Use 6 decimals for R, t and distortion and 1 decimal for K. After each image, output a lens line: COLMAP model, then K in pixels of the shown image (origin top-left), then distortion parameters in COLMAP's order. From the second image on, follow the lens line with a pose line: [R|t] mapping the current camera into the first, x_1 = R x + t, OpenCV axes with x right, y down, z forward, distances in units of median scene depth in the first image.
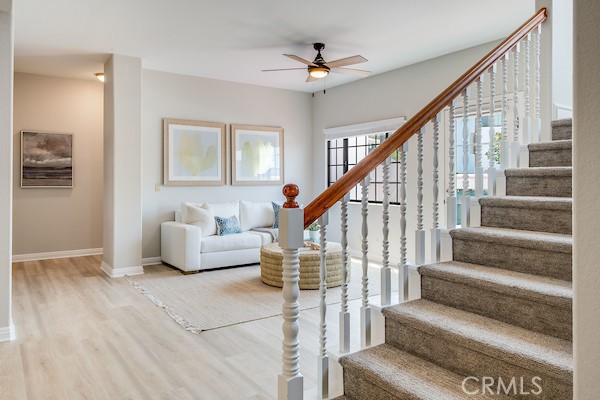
lens RADIAL K [[433.5, 0, 306.1], [0, 433.5, 176.4], [0, 0, 1]] dist [0.009834, 0.001213]
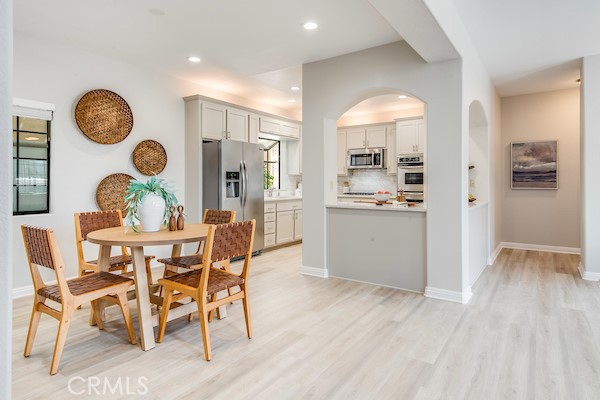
lens RADIAL K [[353.9, 0, 302.6], [0, 353.9, 182.1], [0, 0, 1]] dist [0.029021, -0.005630]
pose [[0.356763, -0.003355, -0.934189, 0.097945], [0.010212, 0.999948, 0.000309, 0.000855], [0.934139, -0.009651, 0.356779, 0.094549]]
